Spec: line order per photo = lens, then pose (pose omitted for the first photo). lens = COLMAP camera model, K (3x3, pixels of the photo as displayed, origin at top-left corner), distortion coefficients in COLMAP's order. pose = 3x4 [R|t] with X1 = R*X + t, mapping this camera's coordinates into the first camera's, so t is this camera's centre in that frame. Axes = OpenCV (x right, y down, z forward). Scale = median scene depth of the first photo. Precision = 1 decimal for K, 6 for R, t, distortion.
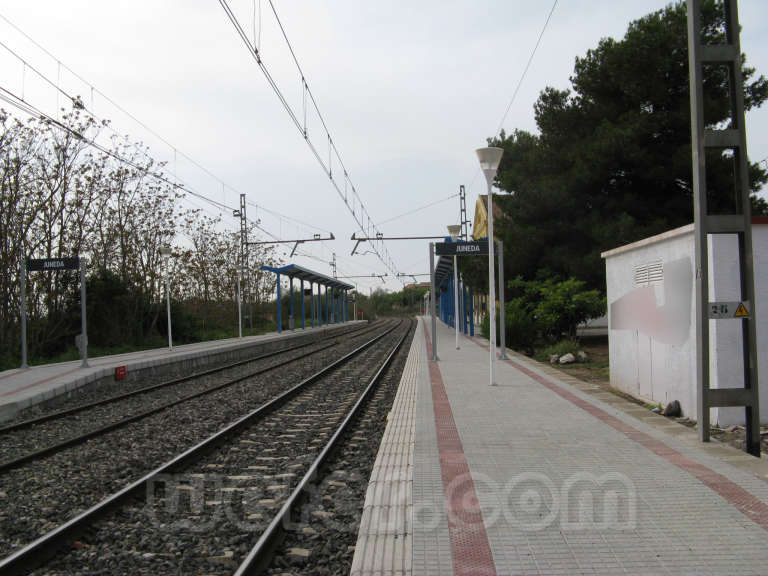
lens RADIAL K [[799.6, 0, 384.2], [0, 799.6, 291.8], [0, 0, 1]] dist [-0.127078, 0.000000]
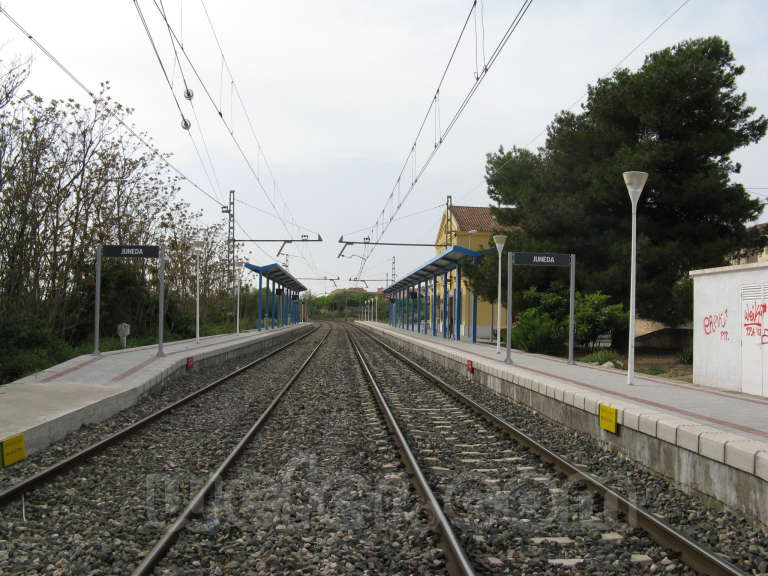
lens RADIAL K [[799.6, 0, 385.5], [0, 799.6, 287.6], [0, 0, 1]] dist [-0.127078, 0.000000]
pose [[0.992239, 0.051620, 0.113122, -0.138020], [-0.050271, 0.998627, -0.014748, 0.006067], [-0.113728, 0.008947, 0.993472, -0.021865]]
